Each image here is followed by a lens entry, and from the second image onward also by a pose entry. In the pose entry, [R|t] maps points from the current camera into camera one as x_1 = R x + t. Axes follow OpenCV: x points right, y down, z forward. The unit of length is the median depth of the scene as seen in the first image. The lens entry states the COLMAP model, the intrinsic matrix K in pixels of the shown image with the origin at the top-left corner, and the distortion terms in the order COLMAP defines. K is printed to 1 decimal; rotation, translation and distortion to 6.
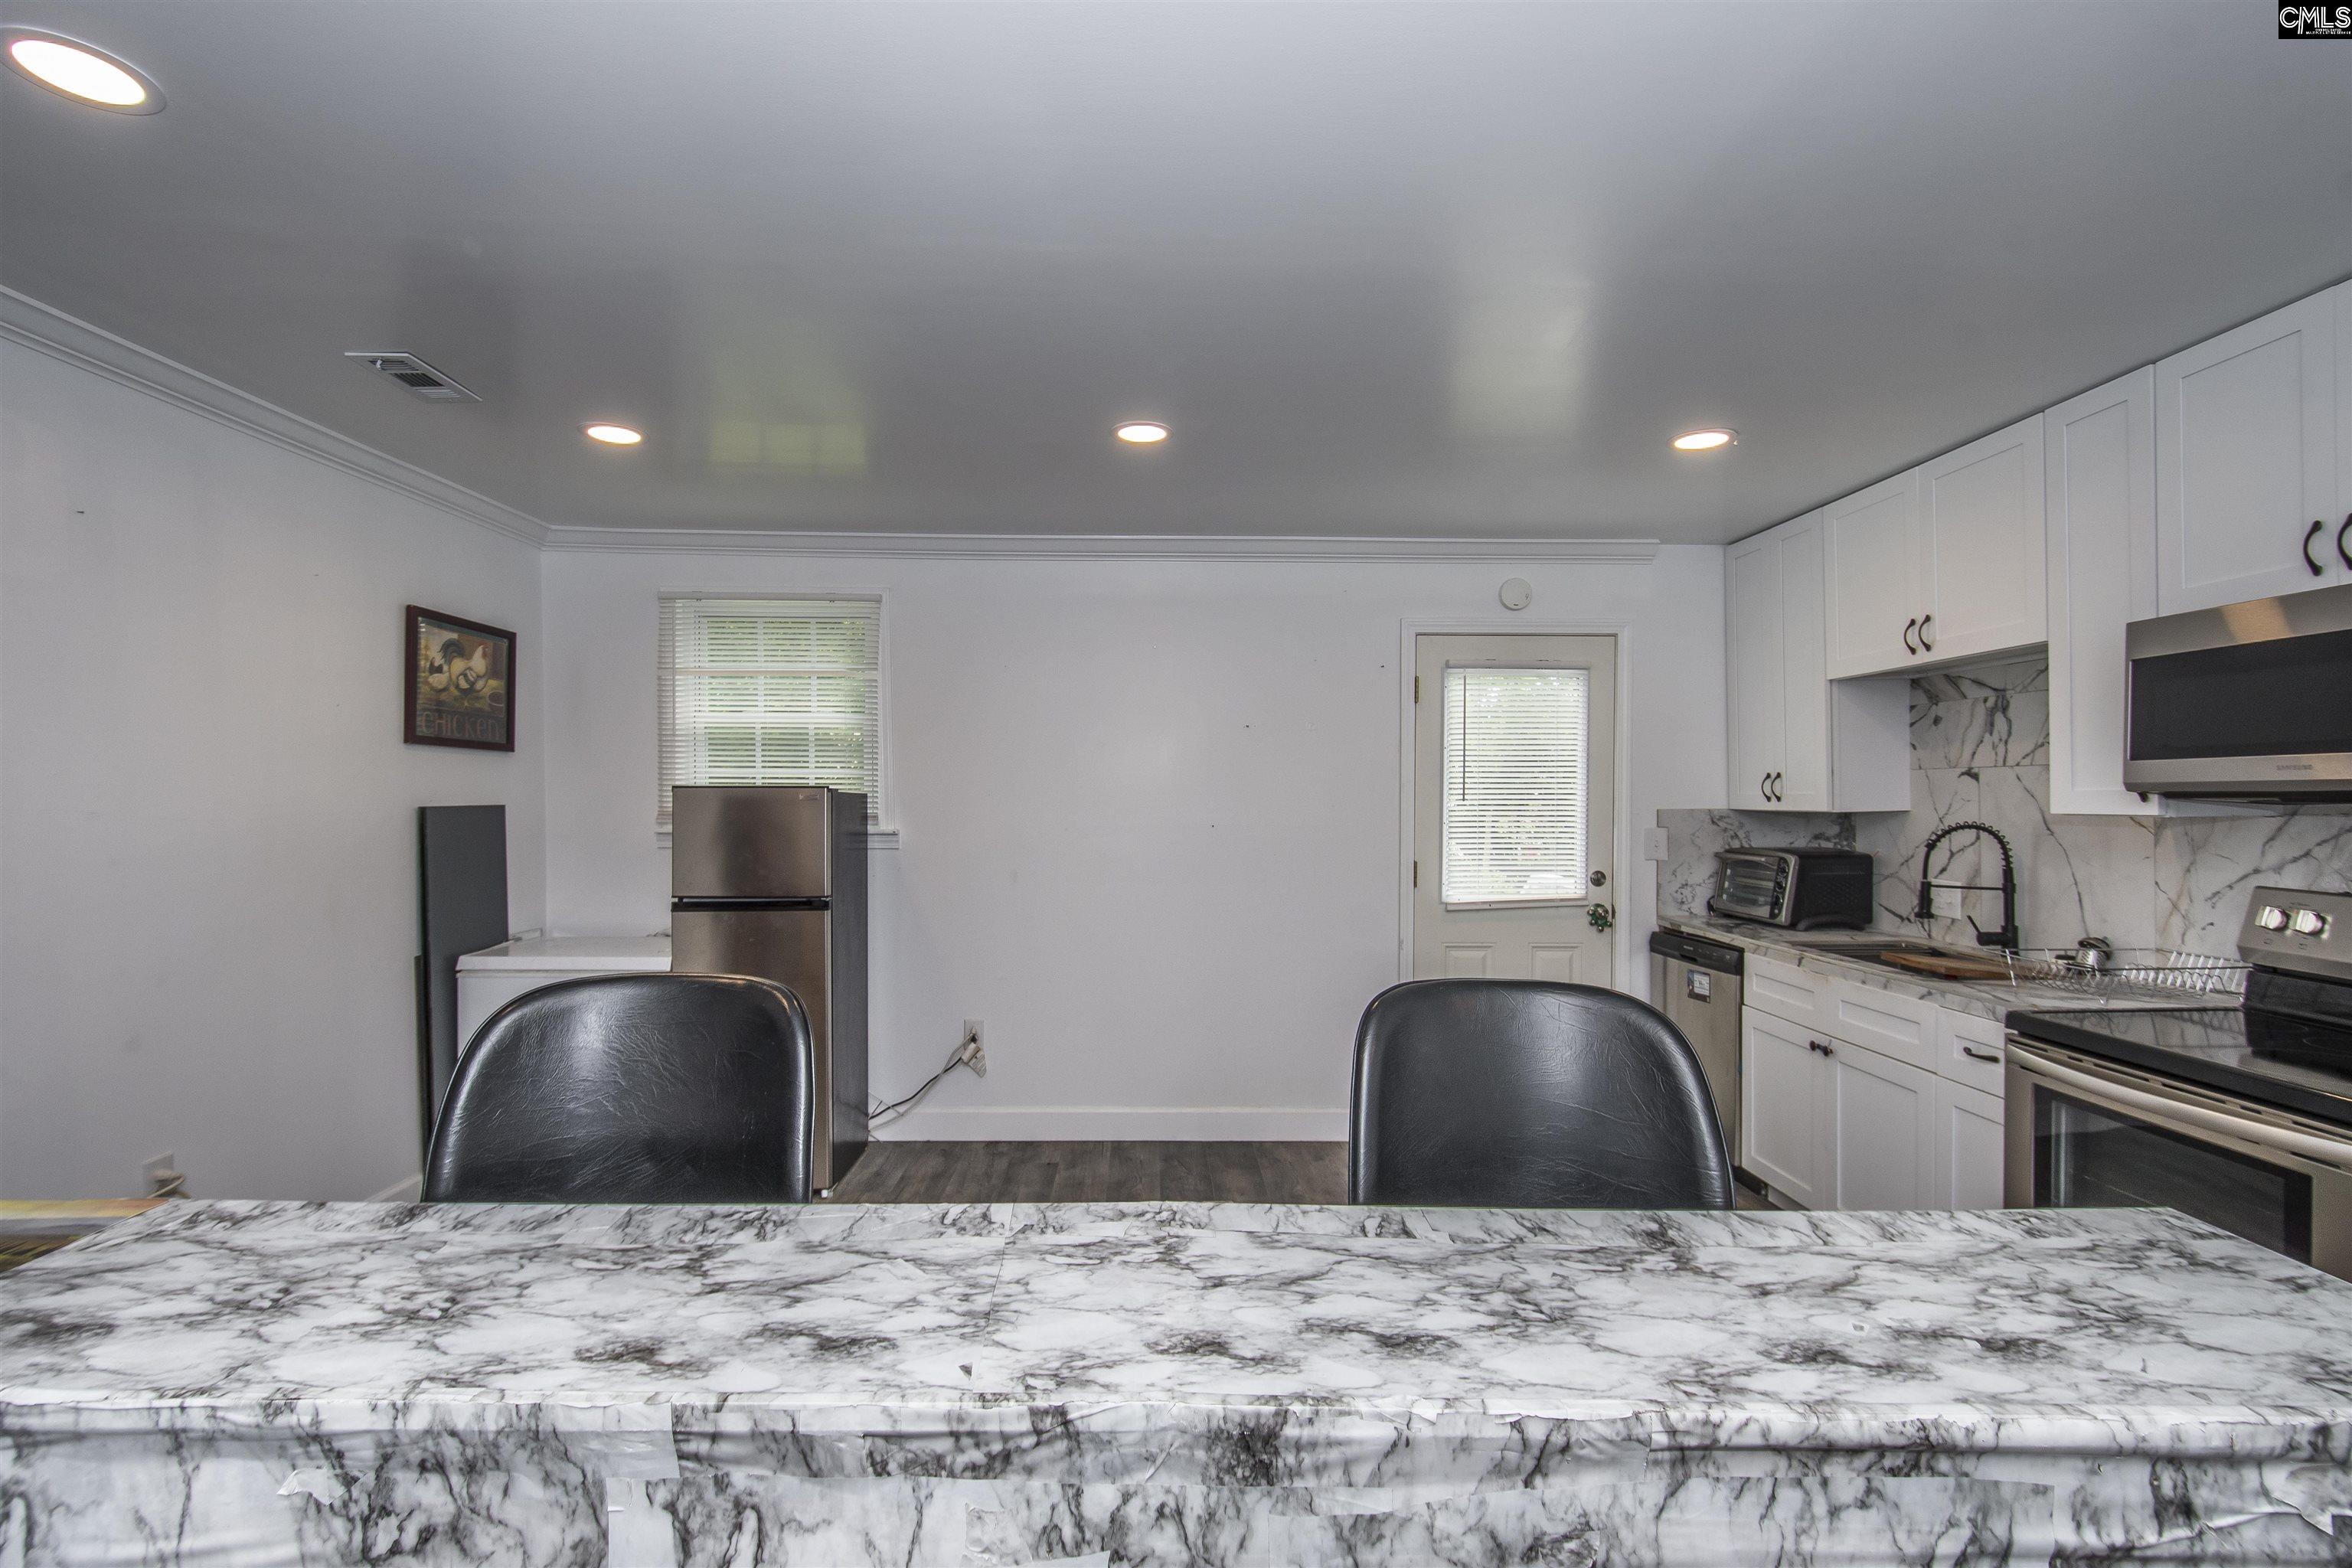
lens RADIAL K [[1069.1, 0, 1174.4], [0, 1069.1, 795.9], [0, 0, 1]] dist [-0.003815, -0.001190]
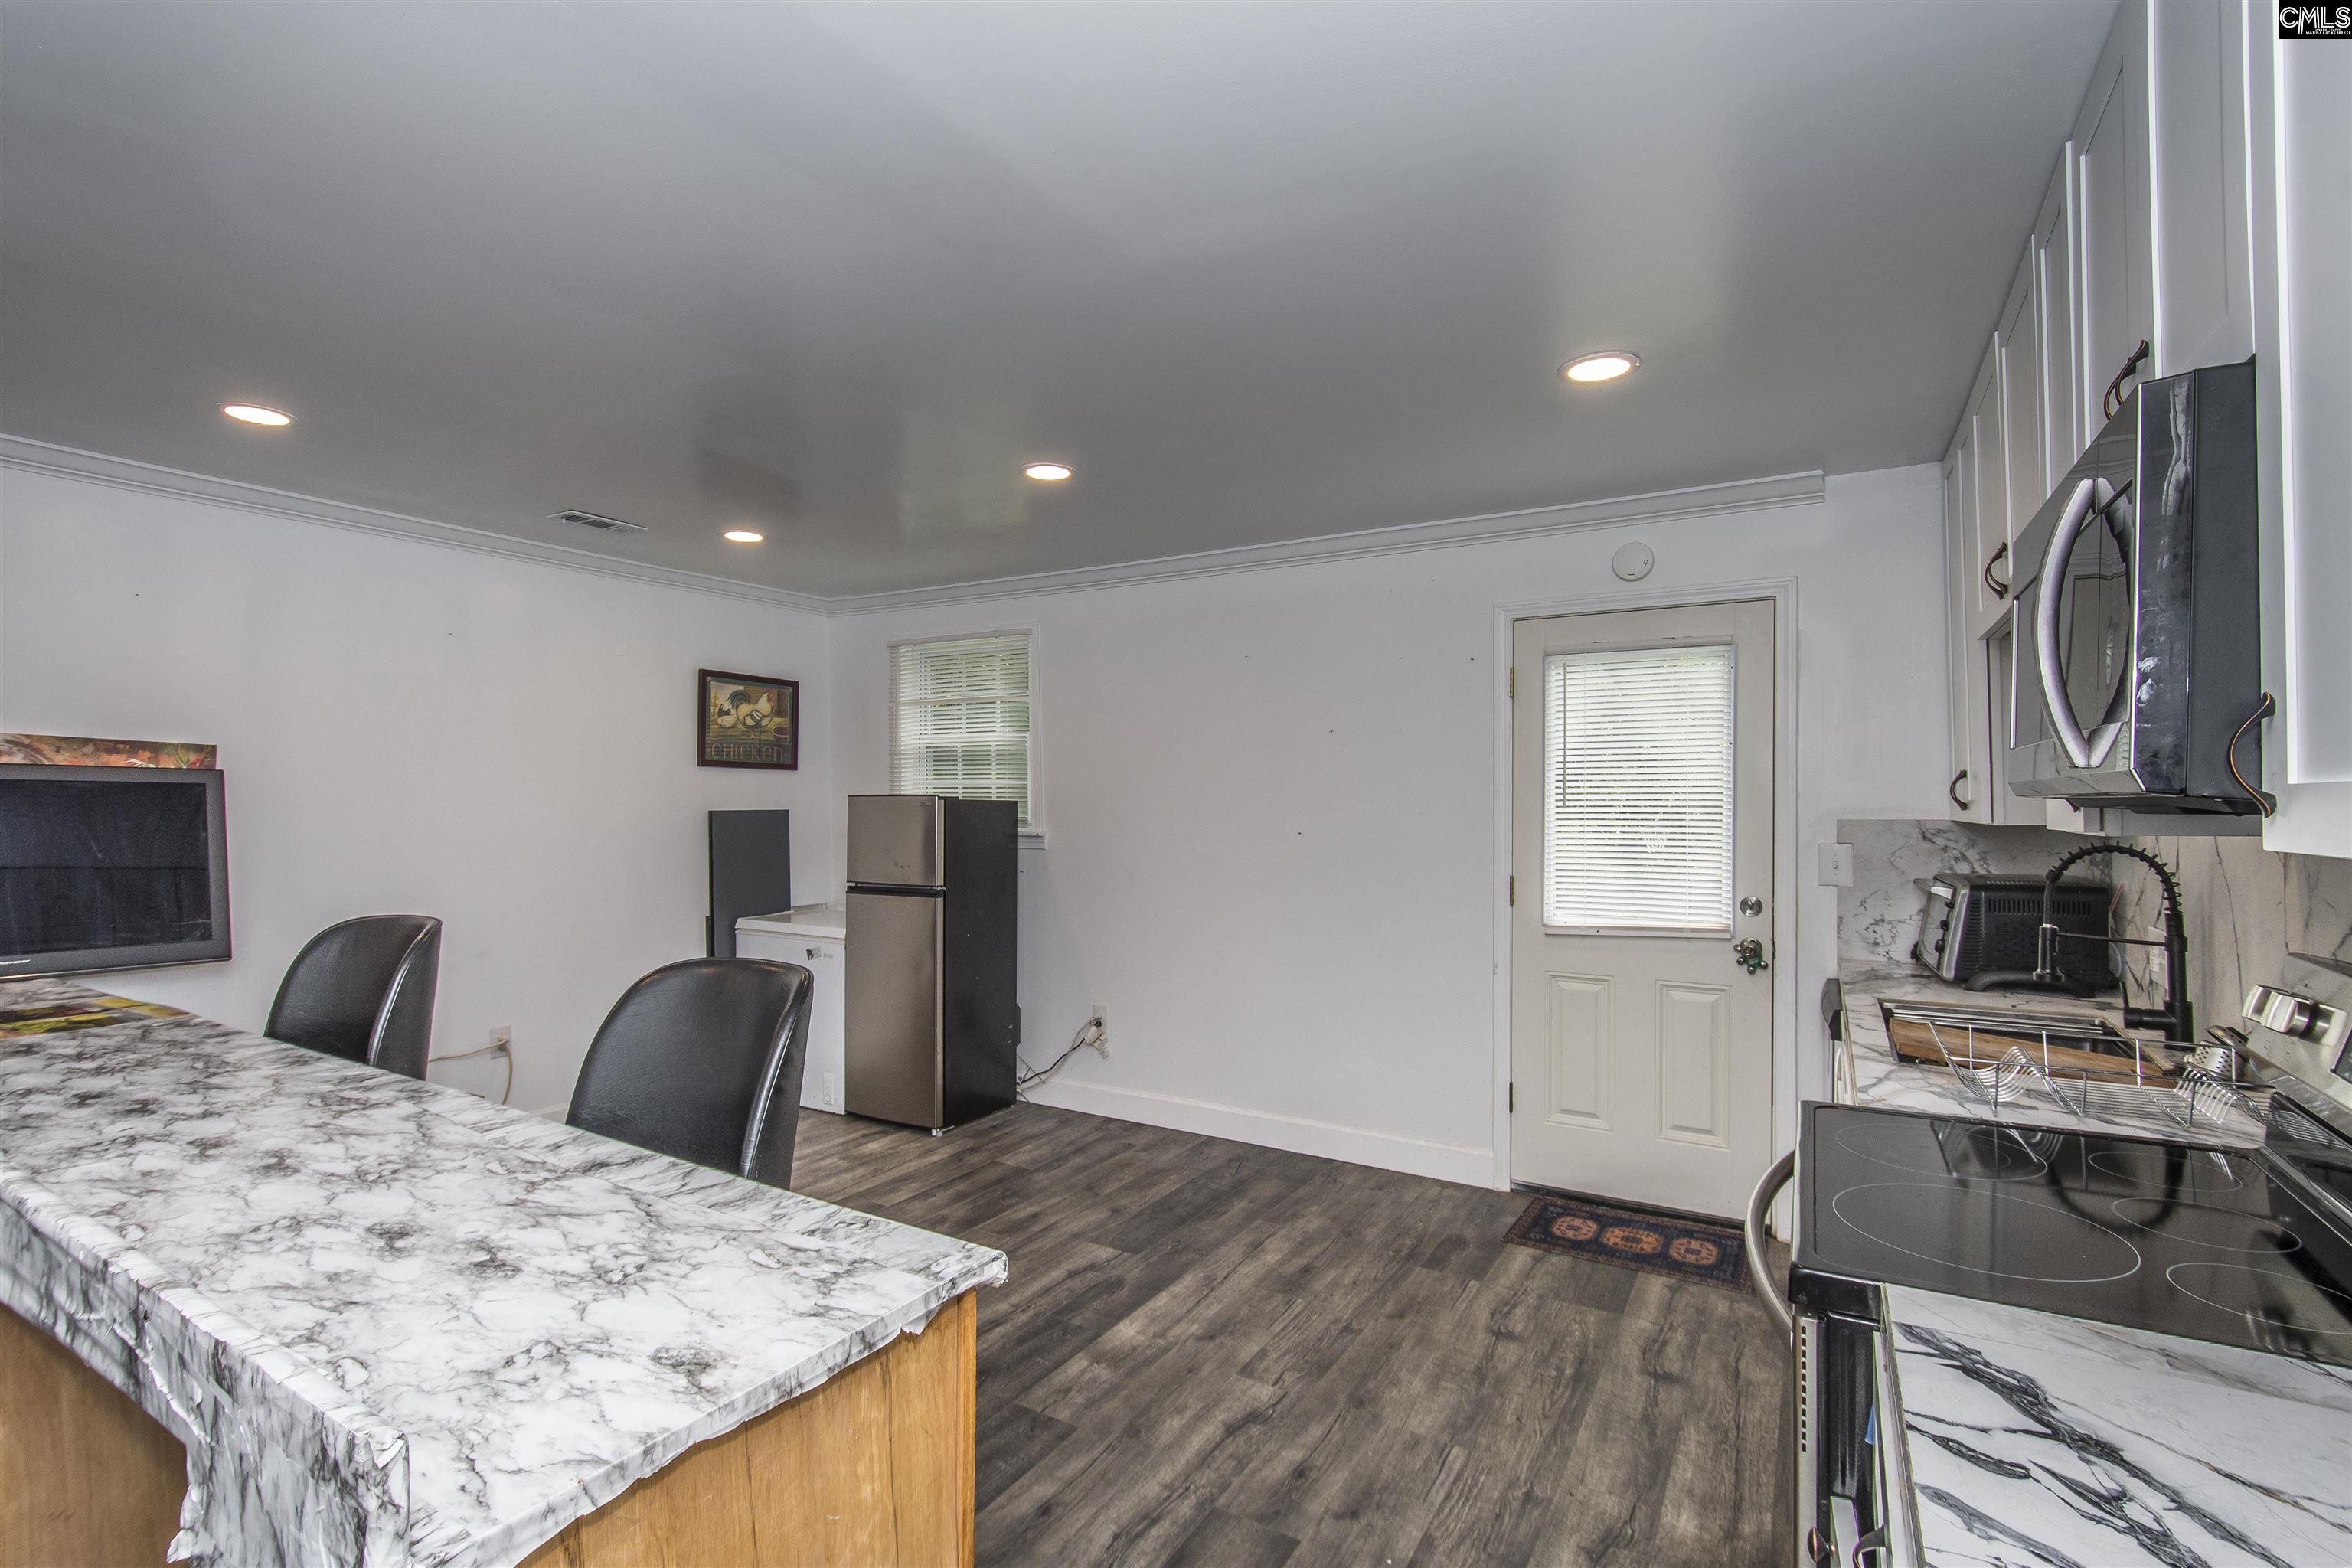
lens RADIAL K [[1069.1, 0, 1118.5], [0, 1069.1, 795.5], [0, 0, 1]] dist [-0.003815, -0.001190]
pose [[0.845911, -0.004443, -0.533305, 0.443591], [0.000757, 0.999974, -0.007129, 0.000251], [0.533323, 0.005627, 0.845893, 0.079907]]
